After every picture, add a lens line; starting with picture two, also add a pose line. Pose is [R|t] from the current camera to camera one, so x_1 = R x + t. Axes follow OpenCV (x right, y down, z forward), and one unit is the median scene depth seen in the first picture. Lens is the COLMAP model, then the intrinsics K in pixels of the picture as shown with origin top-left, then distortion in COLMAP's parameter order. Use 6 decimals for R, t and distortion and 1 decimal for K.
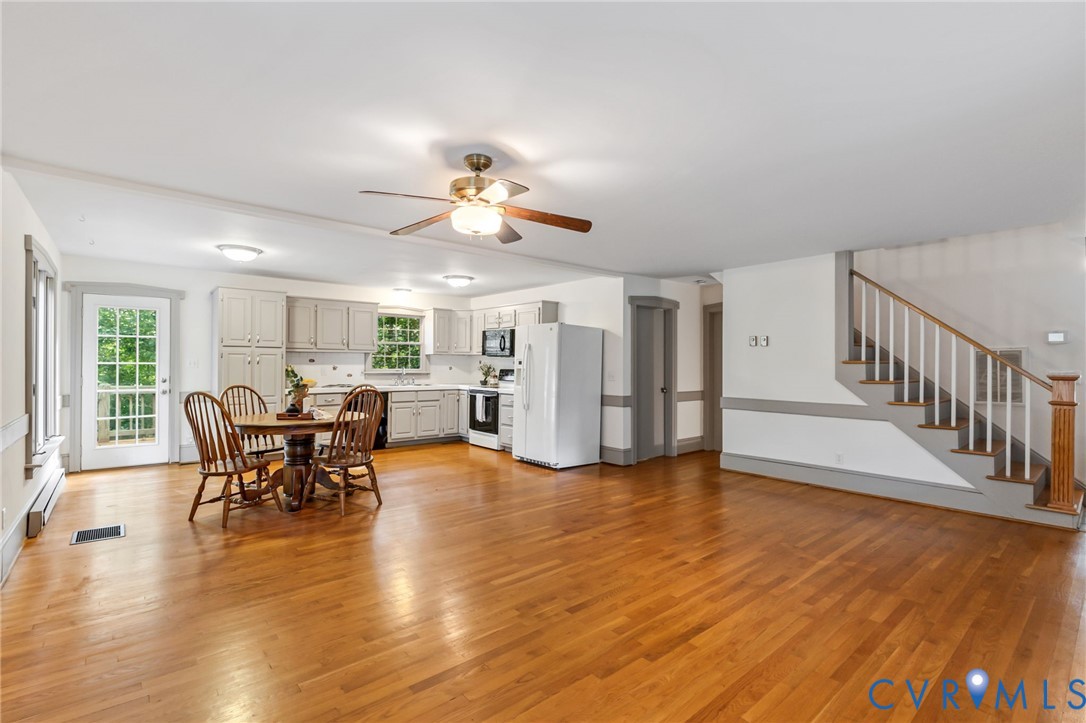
lens RADIAL K [[499.9, 0, 543.9], [0, 499.9, 359.5], [0, 0, 1]] dist [-0.005881, -0.000304]
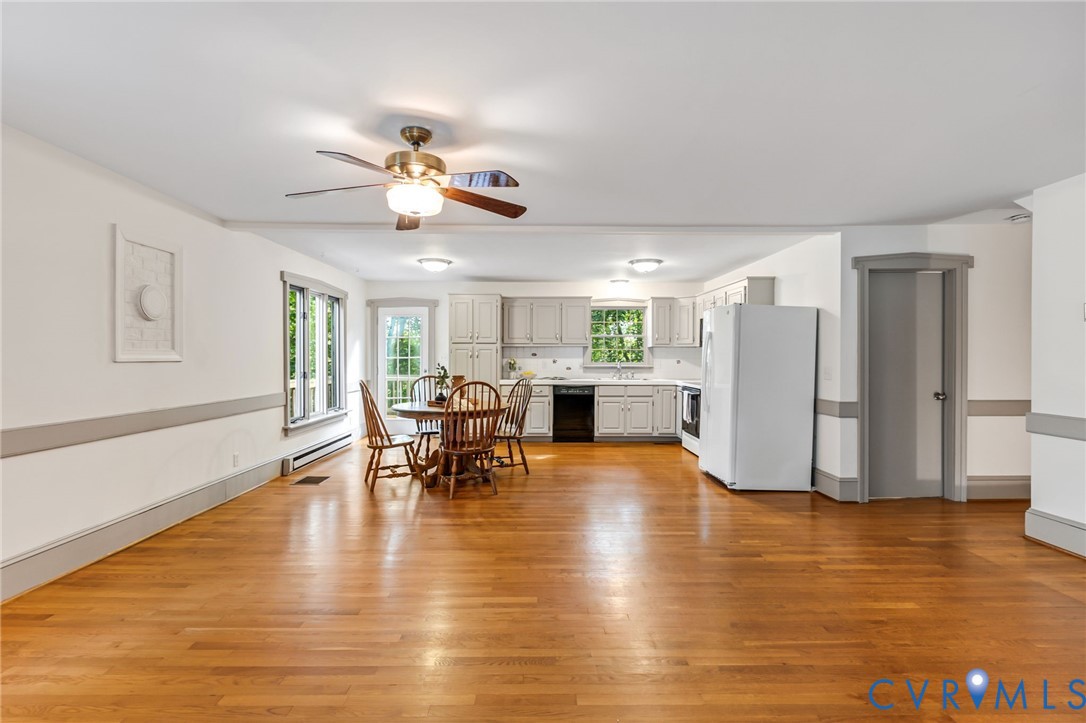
lens RADIAL K [[499.9, 0, 543.9], [0, 499.9, 359.5], [0, 0, 1]] dist [-0.005881, -0.000304]
pose [[0.769925, -0.001427, -0.638133, 0.259308], [0.009936, 0.999903, 0.009752, 0.002530], [0.638057, -0.013849, 0.769865, 0.181944]]
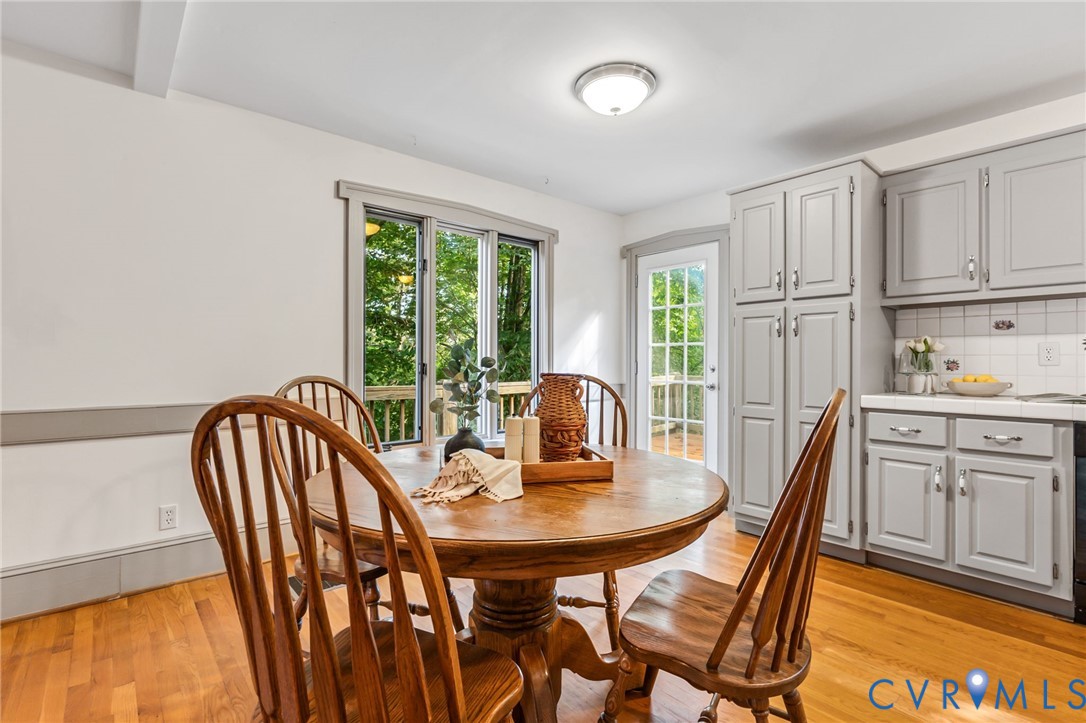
lens RADIAL K [[498.4, 0, 543.6], [0, 498.4, 354.1], [0, 0, 1]] dist [-0.007368, -0.000438]
pose [[0.018044, -0.017557, -0.999683, -0.108388], [0.008975, 0.999808, -0.017397, 0.028612], [0.999797, -0.008659, 0.018198, 0.682958]]
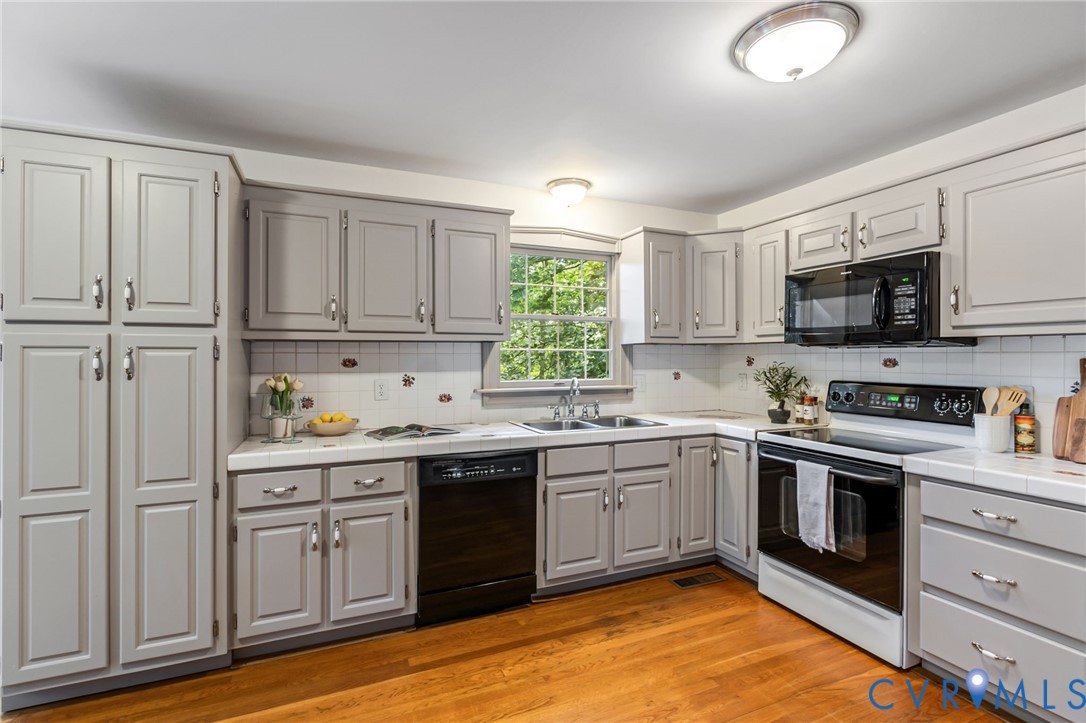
lens RADIAL K [[499.9, 0, 543.9], [0, 499.9, 359.5], [0, 0, 1]] dist [-0.005881, -0.000304]
pose [[0.955196, -0.009007, -0.295836, -0.213307], [0.011950, 0.999895, 0.008143, -0.002105], [0.295731, -0.011314, 0.955204, 0.702837]]
